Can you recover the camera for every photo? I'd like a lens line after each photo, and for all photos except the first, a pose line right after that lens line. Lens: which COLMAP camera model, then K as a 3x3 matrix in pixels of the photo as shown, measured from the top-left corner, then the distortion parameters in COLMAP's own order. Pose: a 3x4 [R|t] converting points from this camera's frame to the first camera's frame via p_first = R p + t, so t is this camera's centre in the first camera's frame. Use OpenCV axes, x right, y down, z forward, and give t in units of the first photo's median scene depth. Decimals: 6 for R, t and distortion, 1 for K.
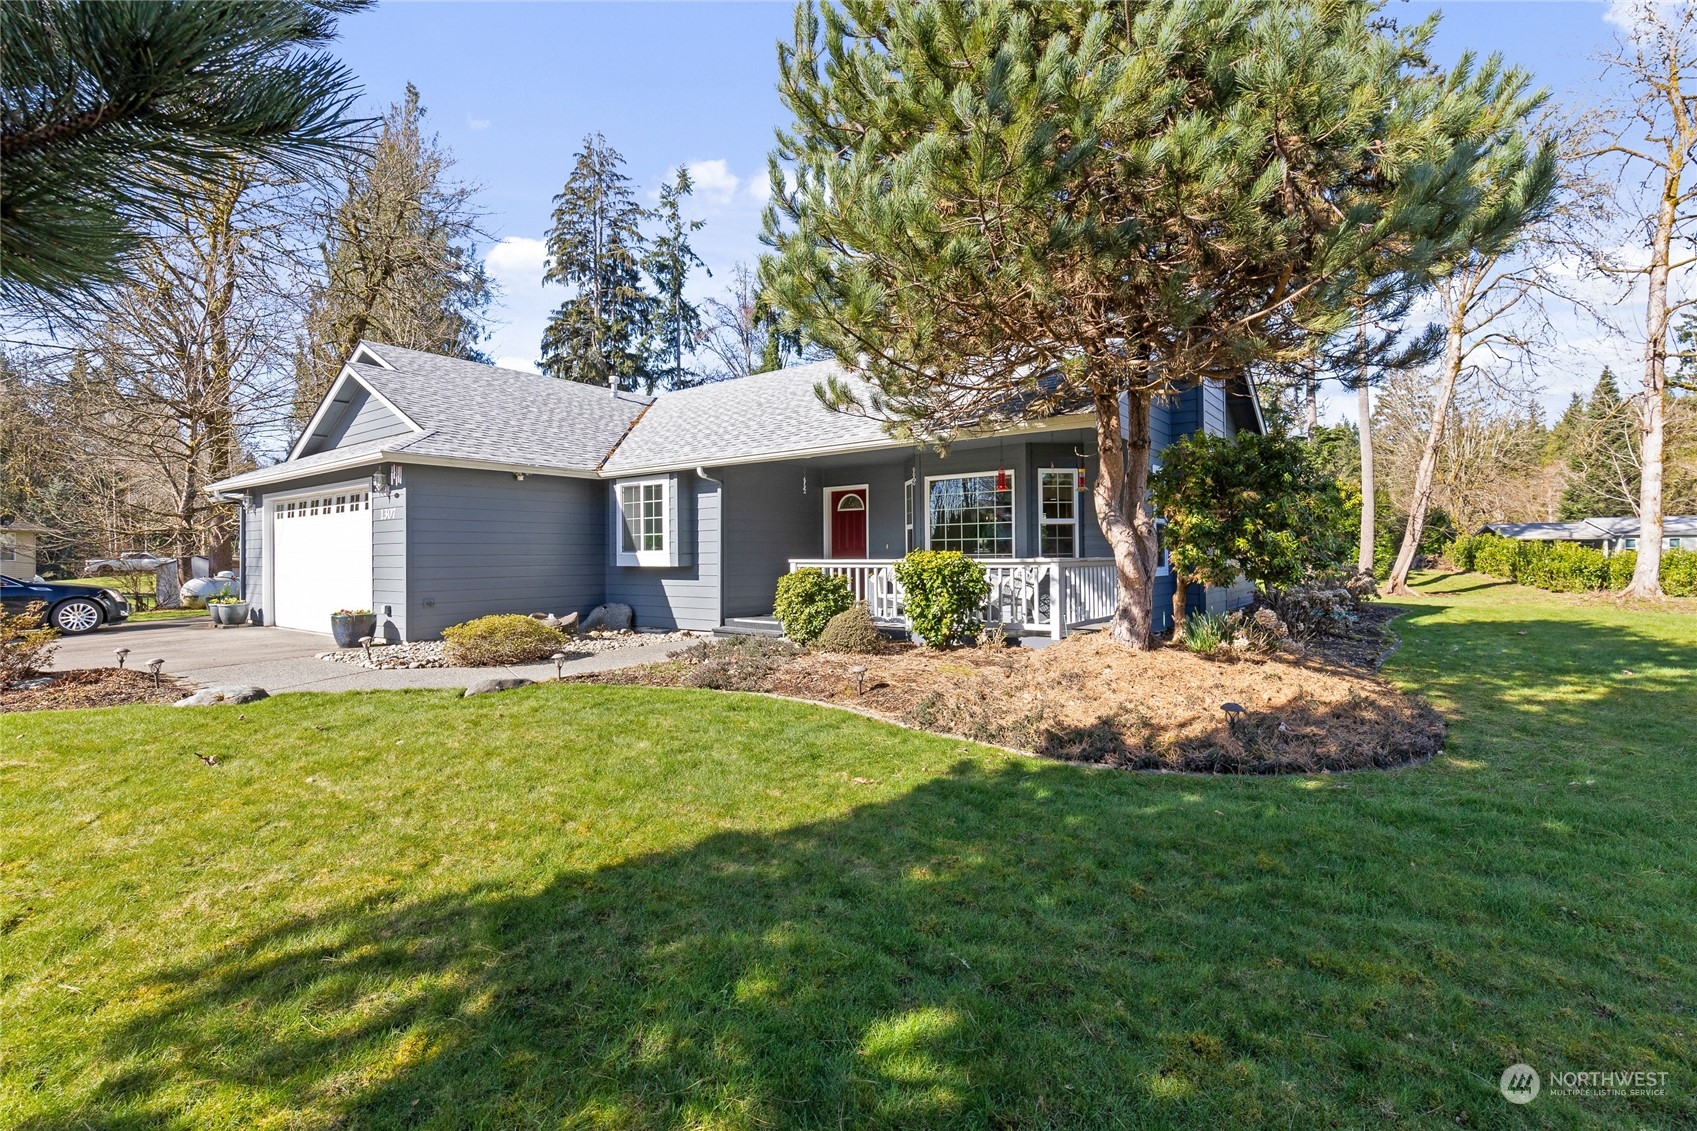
lens RADIAL K [[728.5, 0, 851.9], [0, 728.5, 561.5], [0, 0, 1]] dist [-0.000184, -0.000253]
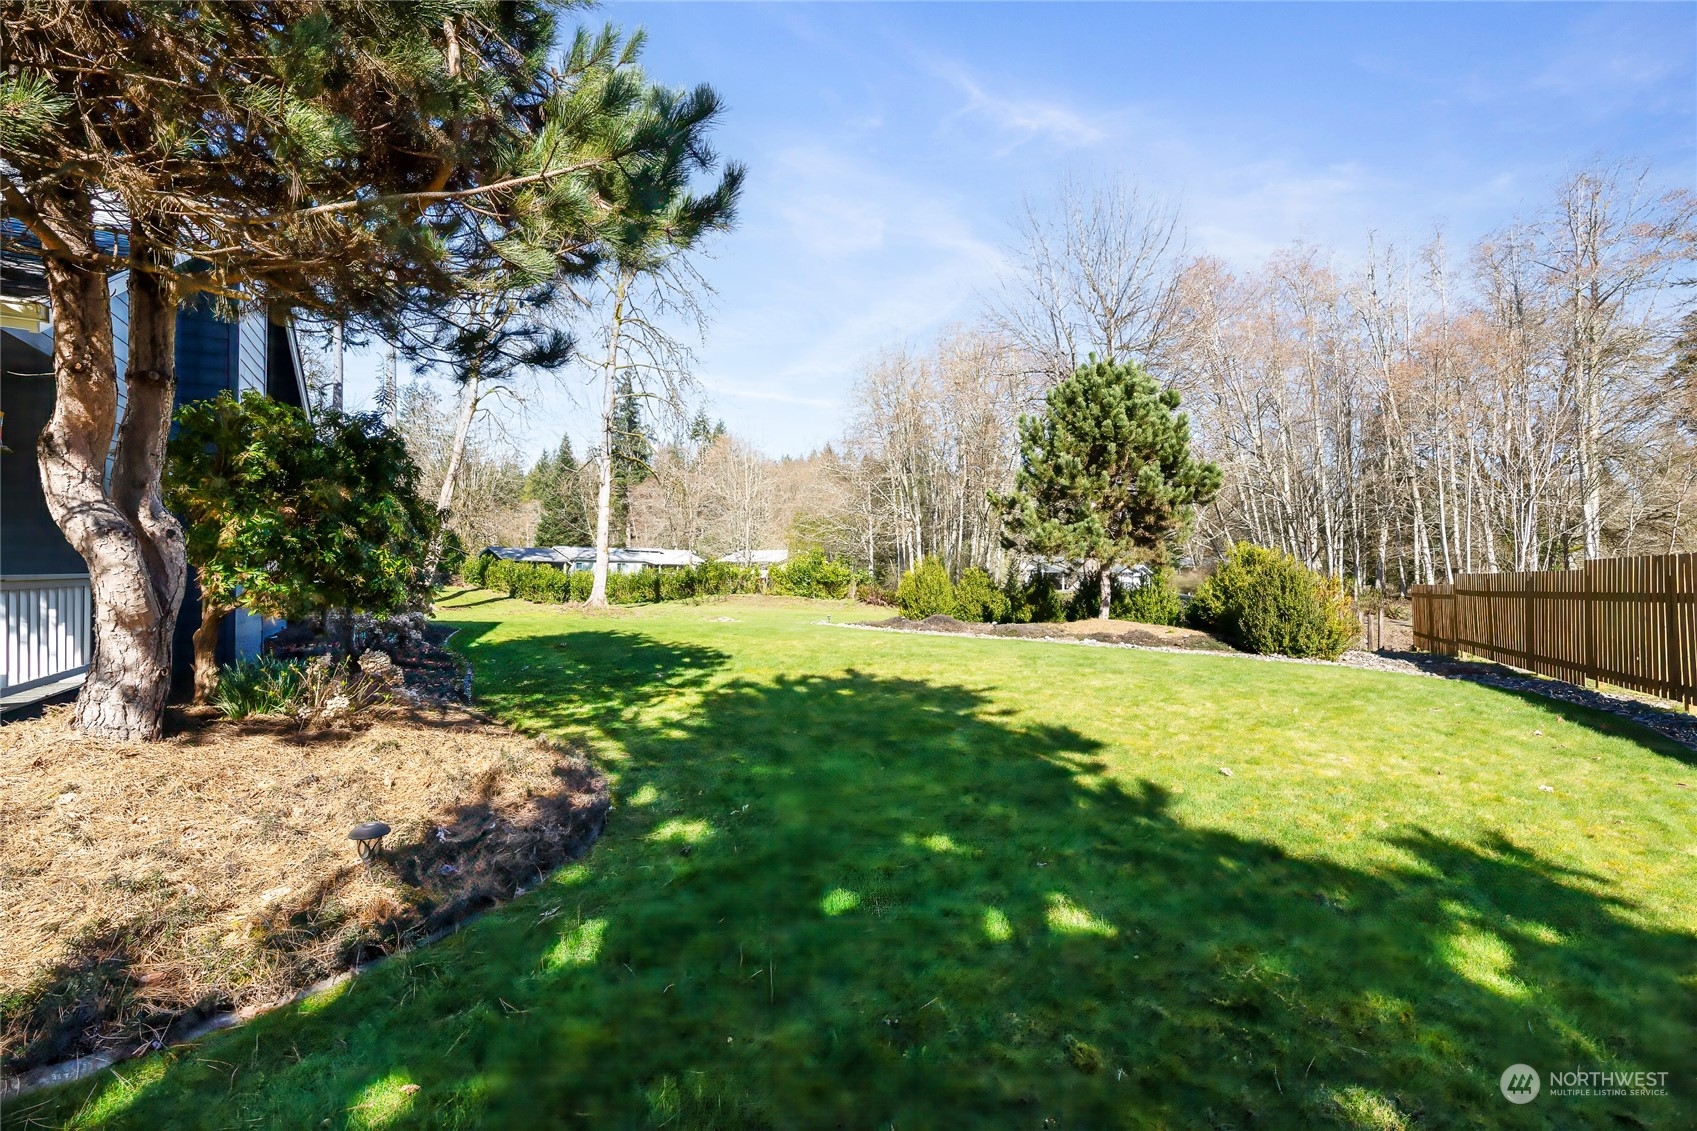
lens RADIAL K [[728.5, 0, 855.0], [0, 728.5, 567.9], [0, 0, 1]] dist [-0.000184, -0.000253]
pose [[0.374686, 0.018370, 0.926970, 0.068658], [-0.005769, 0.999831, -0.017483, -0.006203], [-0.927134, 0.001203, 0.374728, 0.253181]]
